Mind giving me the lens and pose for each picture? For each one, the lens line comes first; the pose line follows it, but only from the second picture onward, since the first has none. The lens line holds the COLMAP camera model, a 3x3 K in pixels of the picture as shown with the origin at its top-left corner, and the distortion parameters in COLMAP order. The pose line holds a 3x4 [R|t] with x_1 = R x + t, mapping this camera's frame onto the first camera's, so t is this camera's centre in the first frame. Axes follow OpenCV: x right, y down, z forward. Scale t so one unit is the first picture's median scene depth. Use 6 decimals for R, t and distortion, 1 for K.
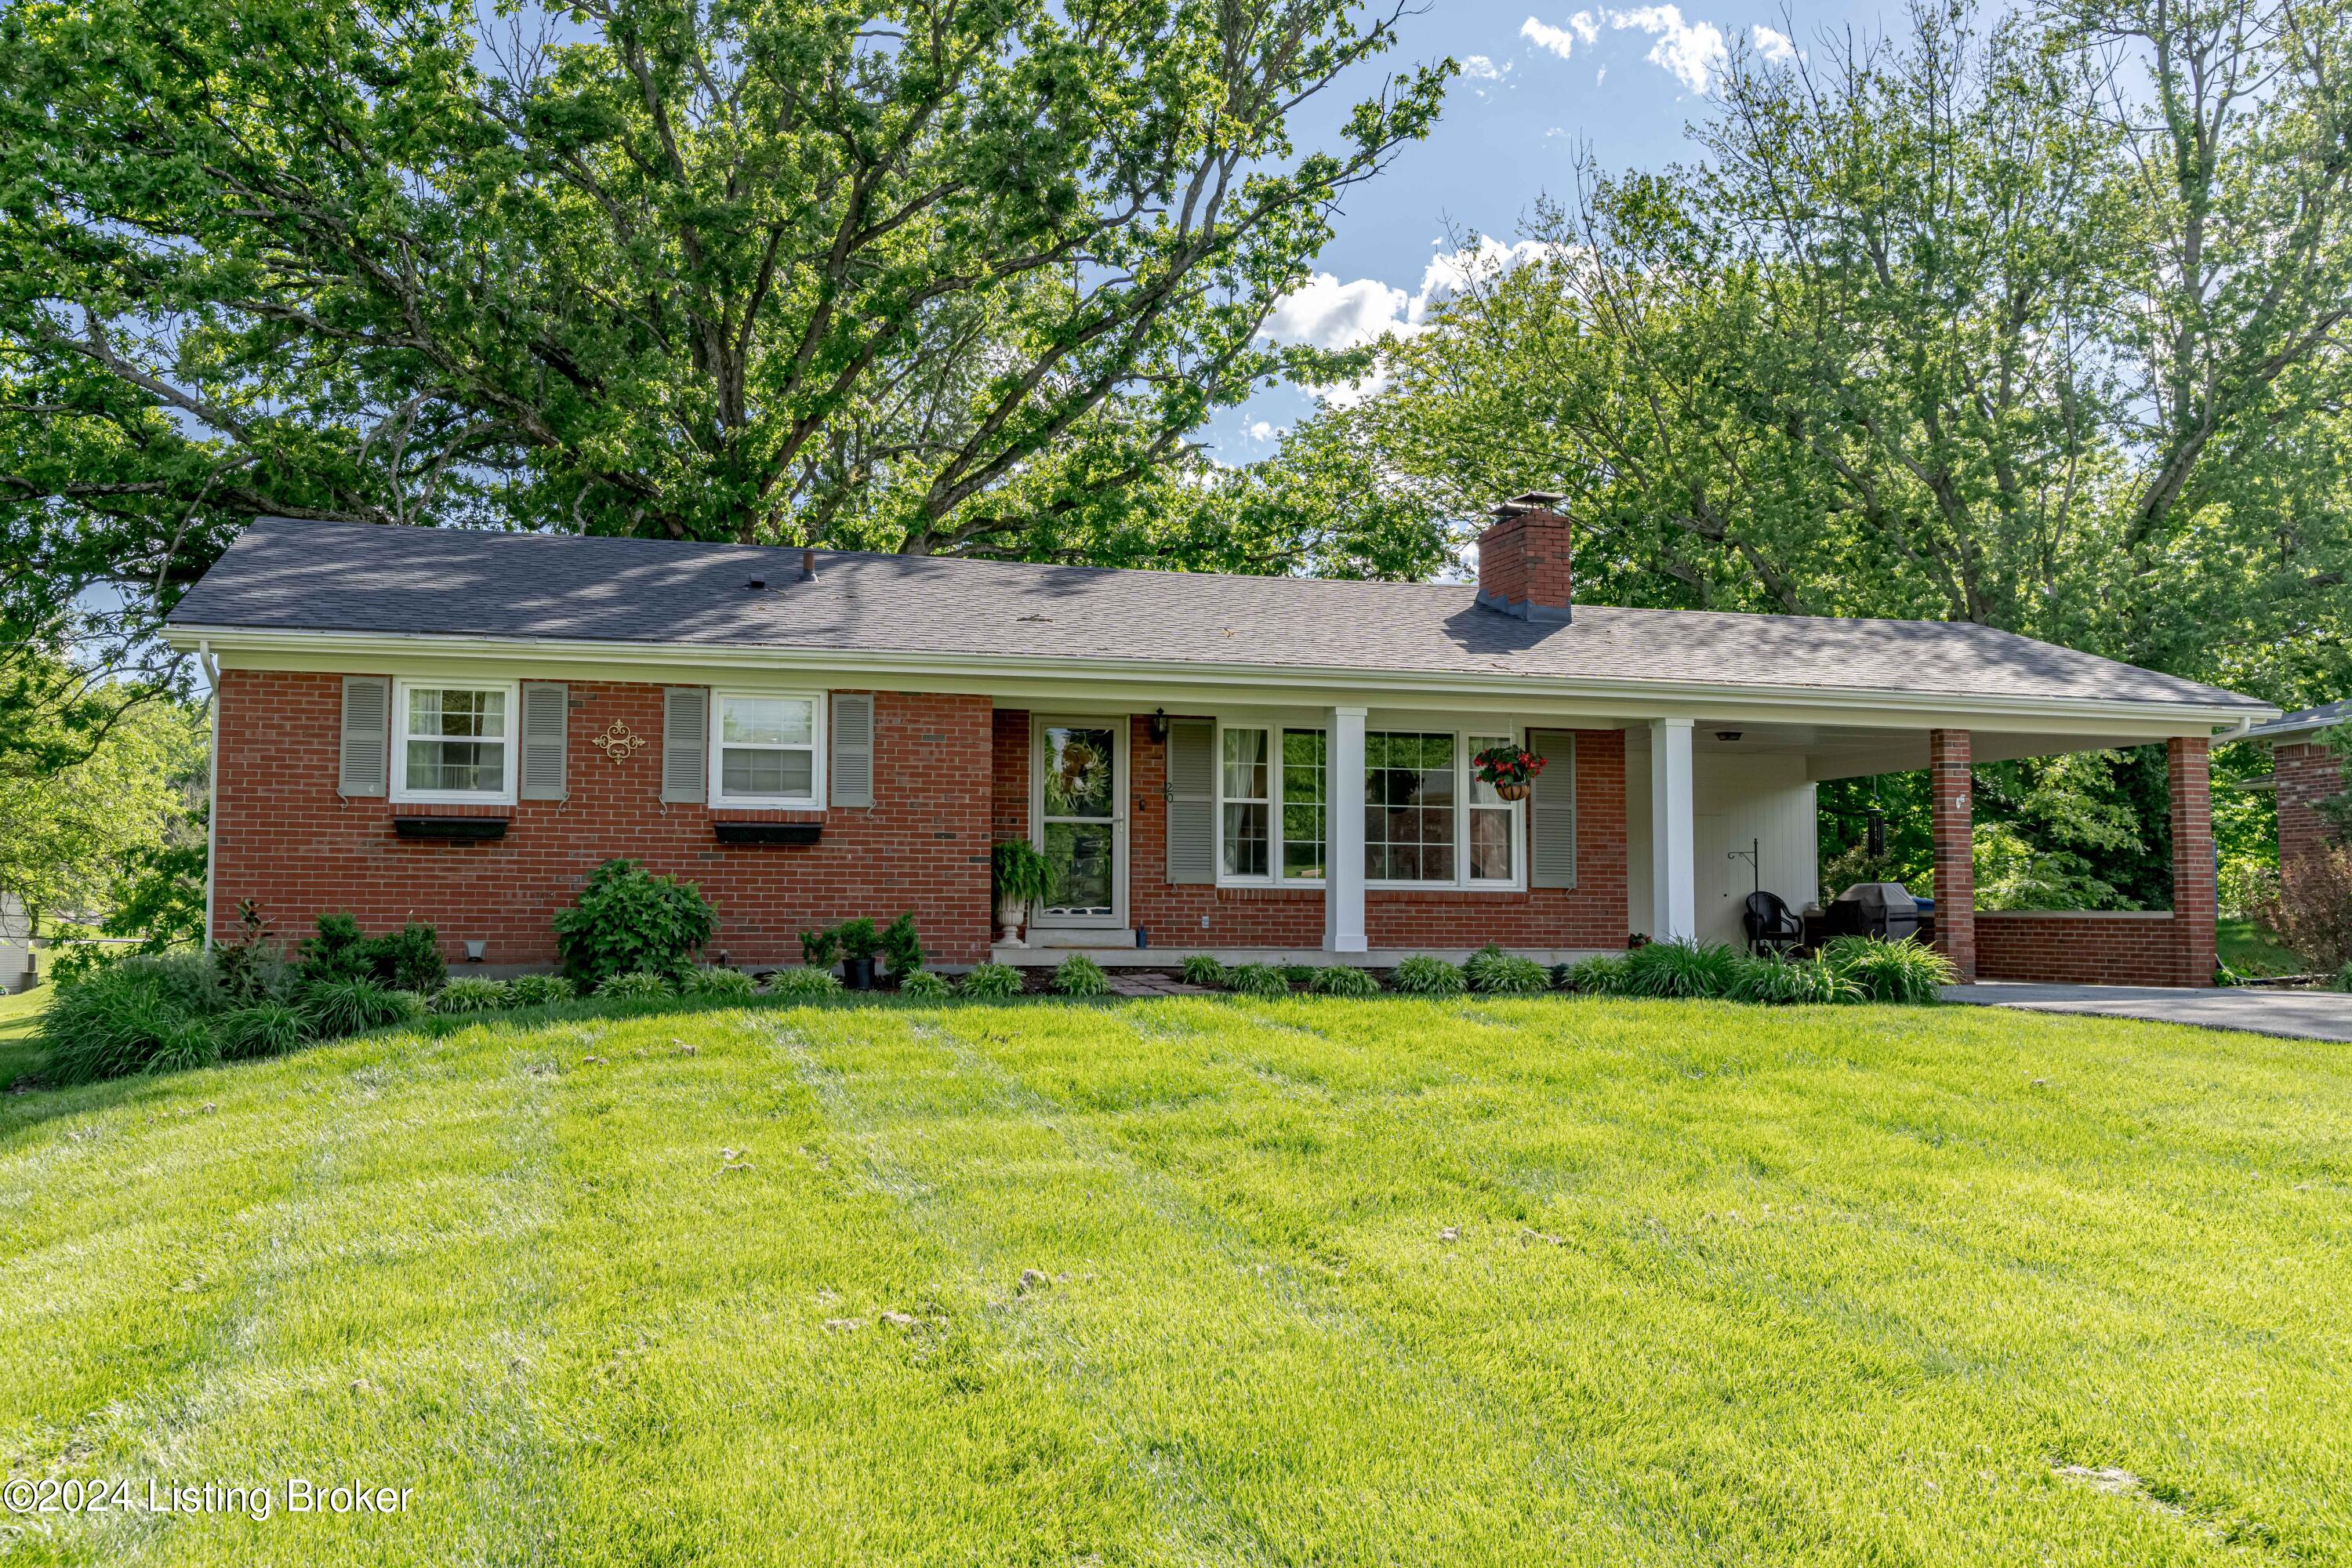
lens RADIAL K [[1992.4, 0, 1040.6], [0, 1992.4, 819.4], [0, 0, 1]] dist [0.001273, 0.000085]
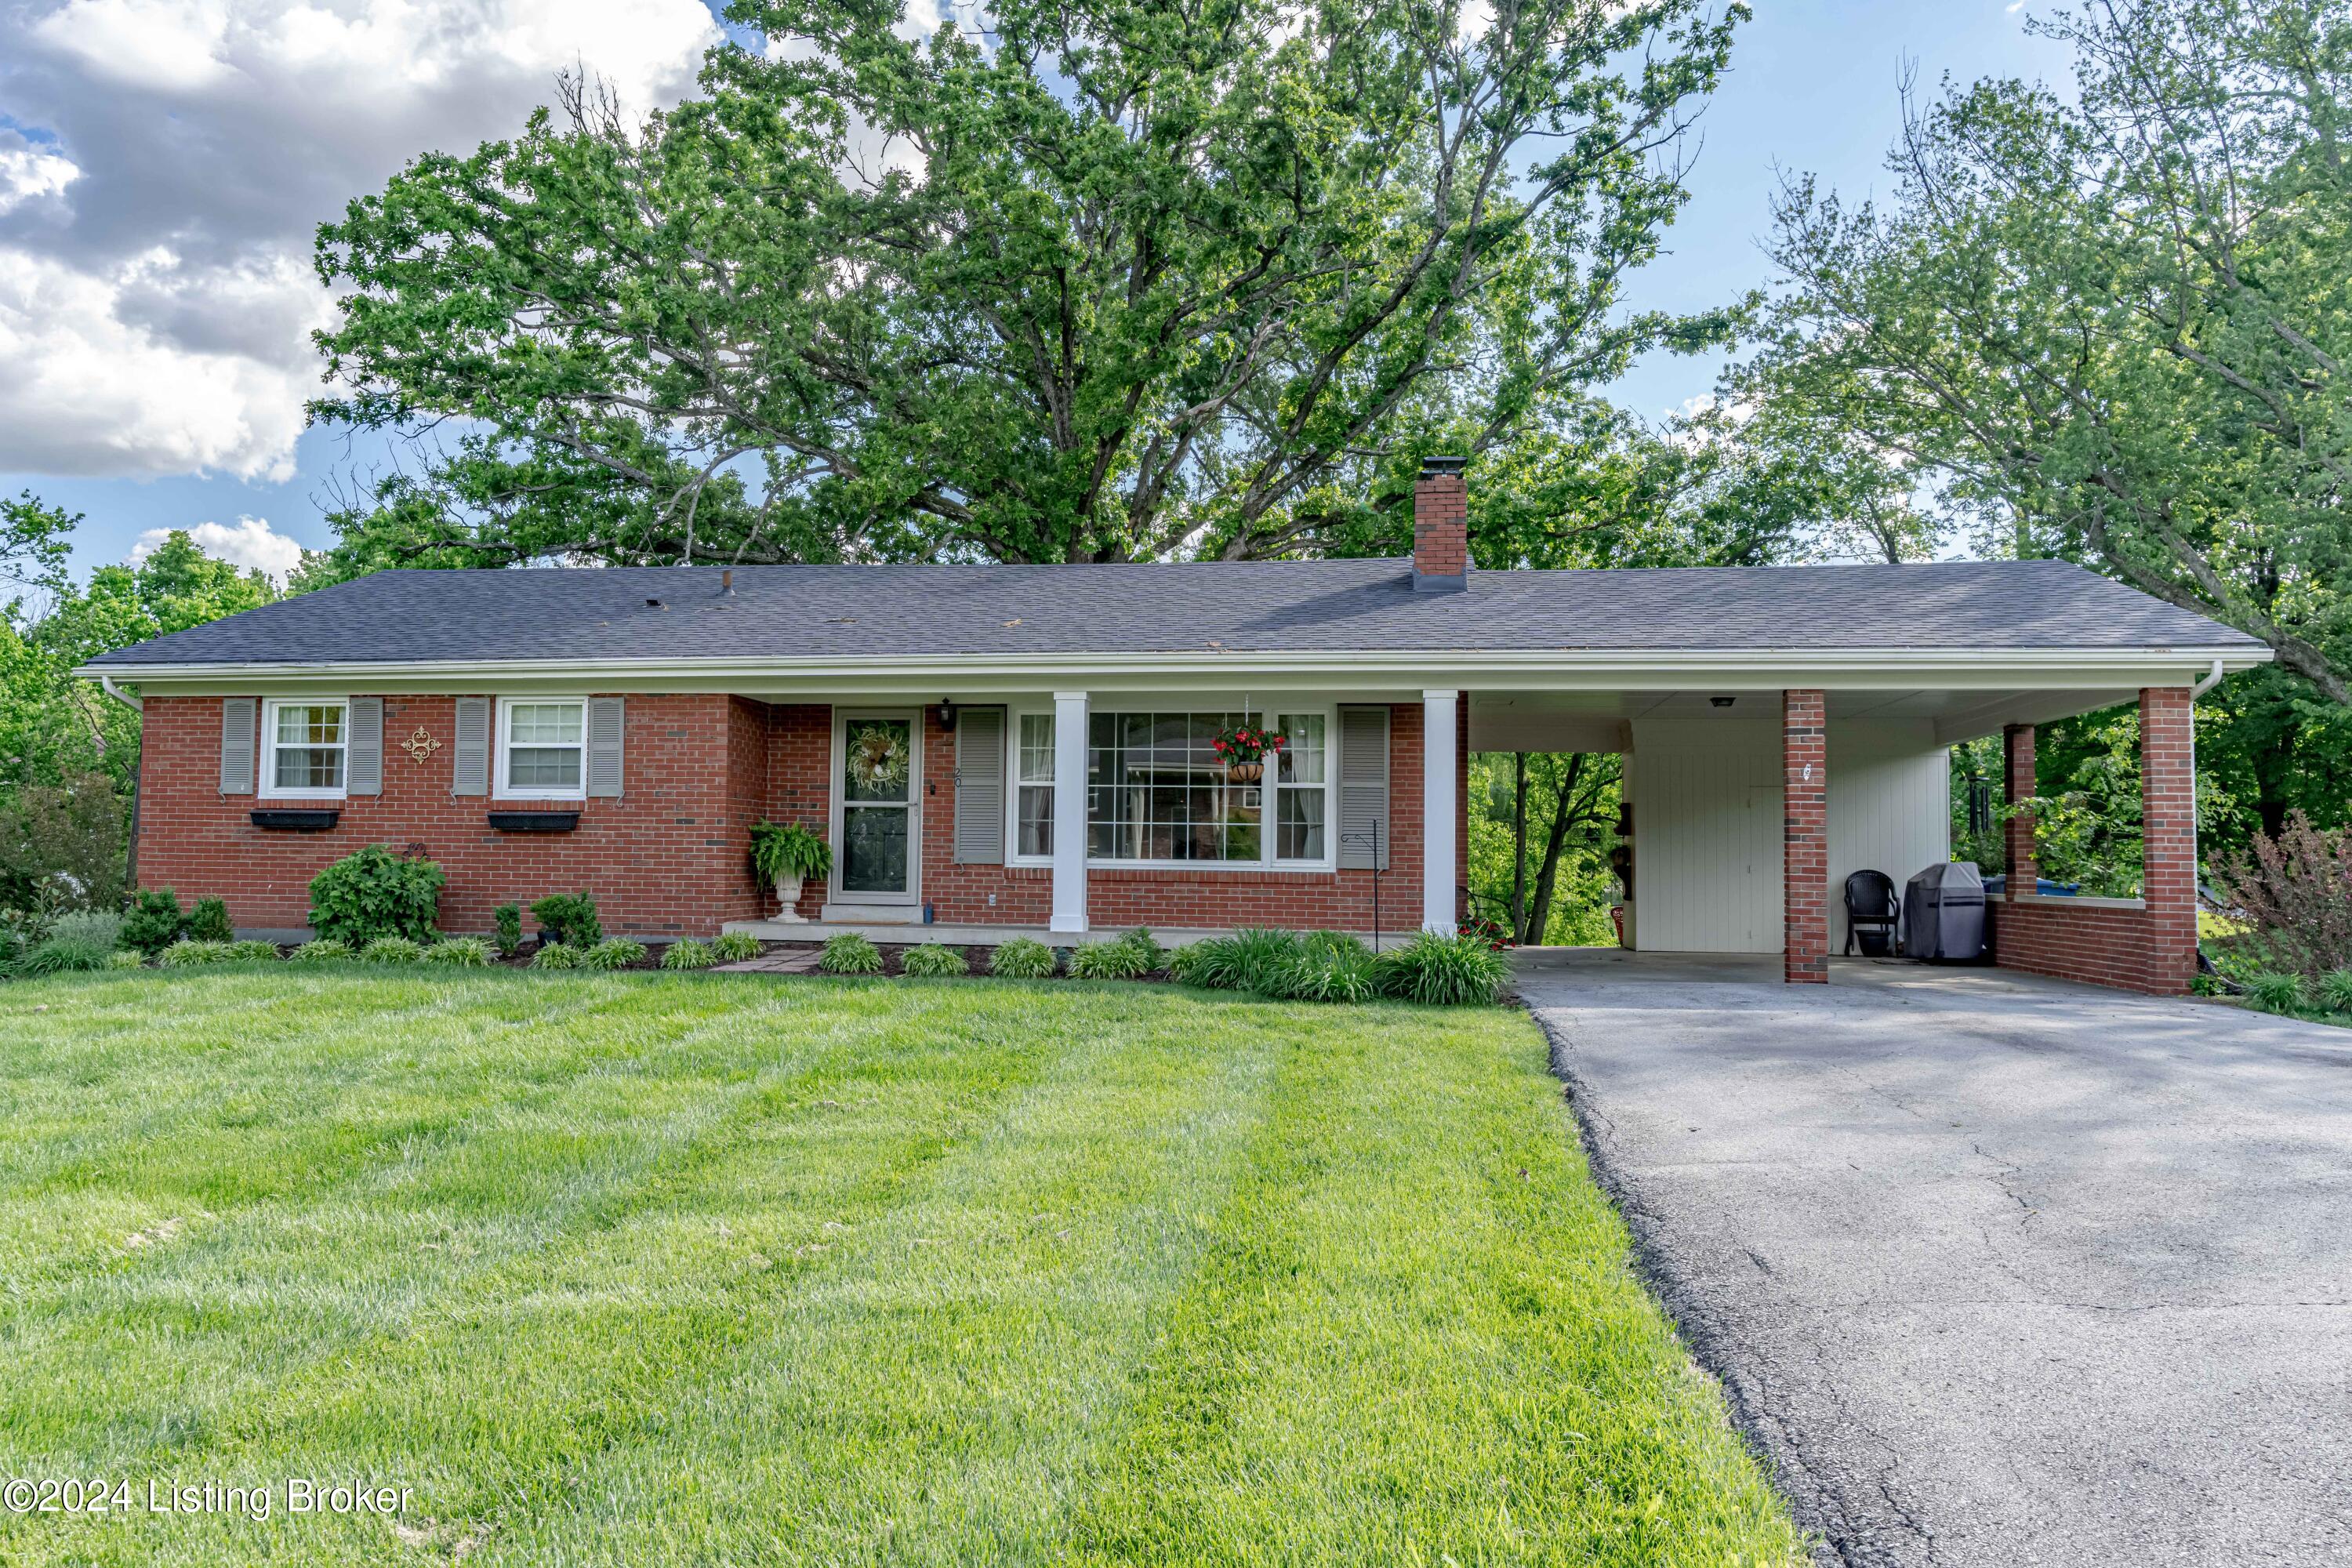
lens RADIAL K [[1787.5, 0, 1075.1], [0, 1787.5, 766.8], [0, 0, 1]] dist [0.002454, 0.006572]
pose [[0.912707, -0.019063, -0.408170, 0.497664], [0.012506, 0.999746, -0.018726, -0.000714], [0.408423, 0.011987, 0.912714, 0.158643]]
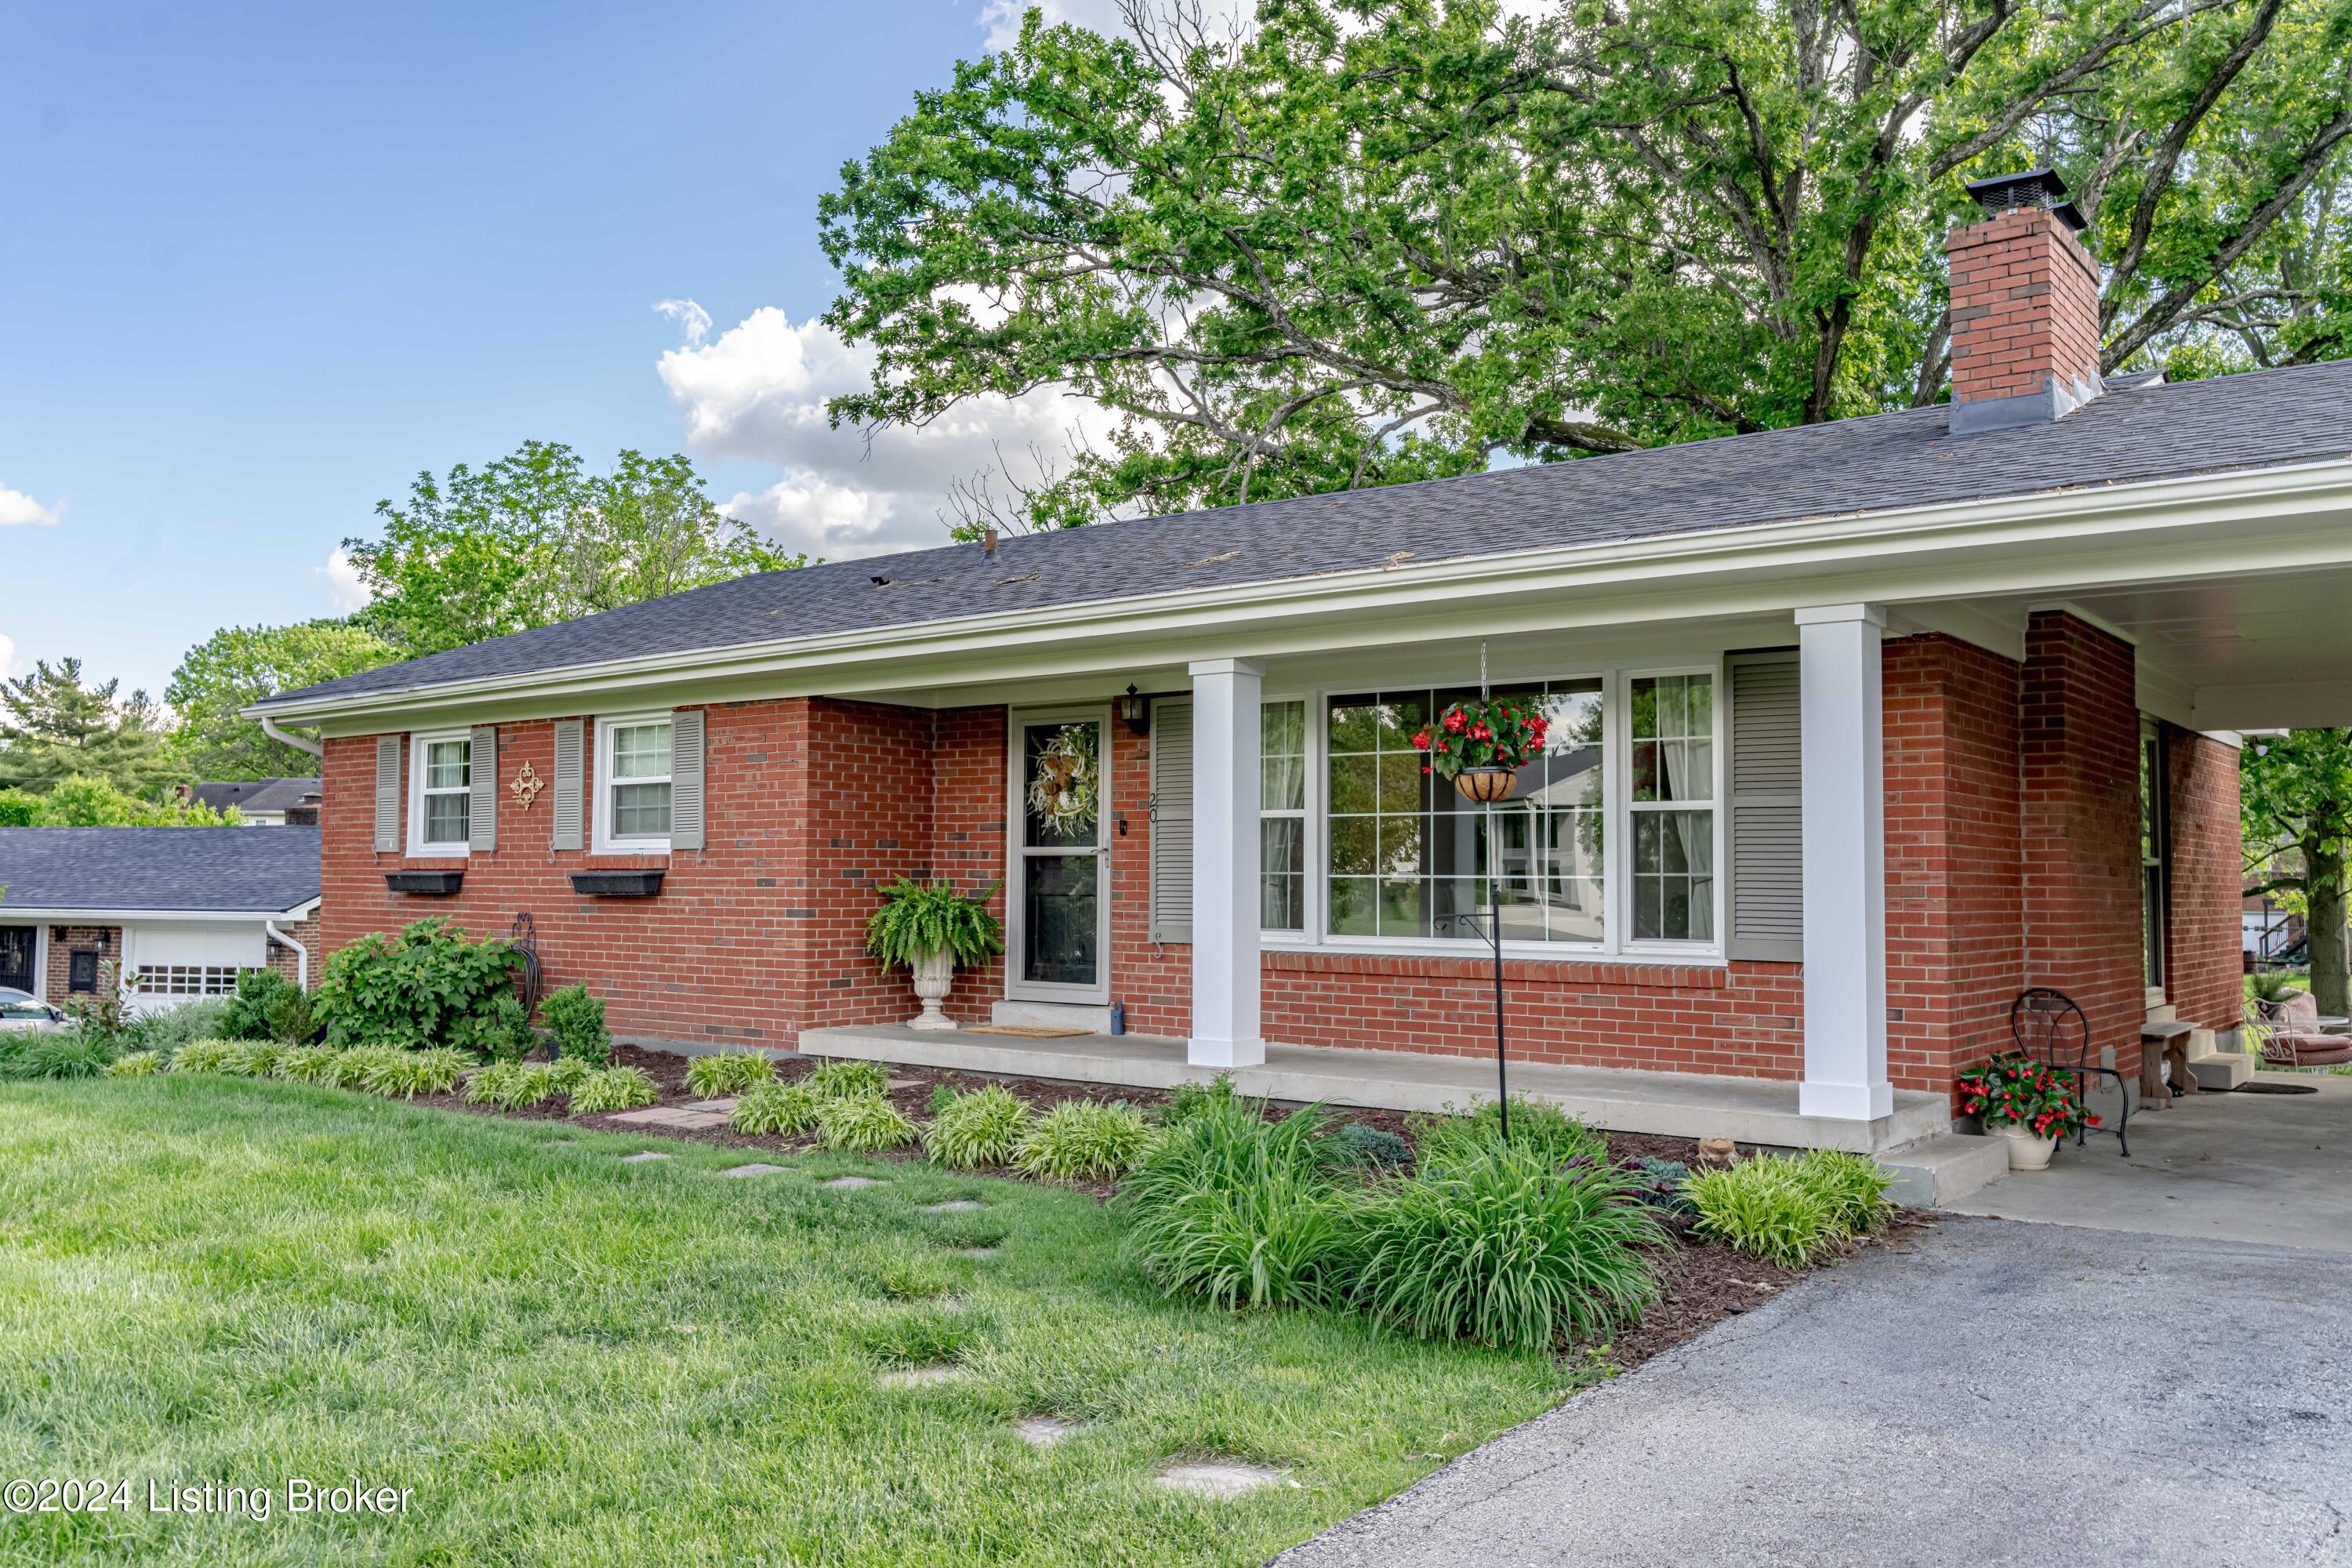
lens RADIAL K [[1872.2, 0, 1145.9], [0, 1872.2, 788.2], [0, 0, 1]] dist [0.003717, -0.000434]
pose [[0.610237, -0.045270, -0.790924, 0.554342], [0.035088, 0.998931, -0.030103, -0.001112], [0.791441, -0.009382, 0.611173, 0.598420]]
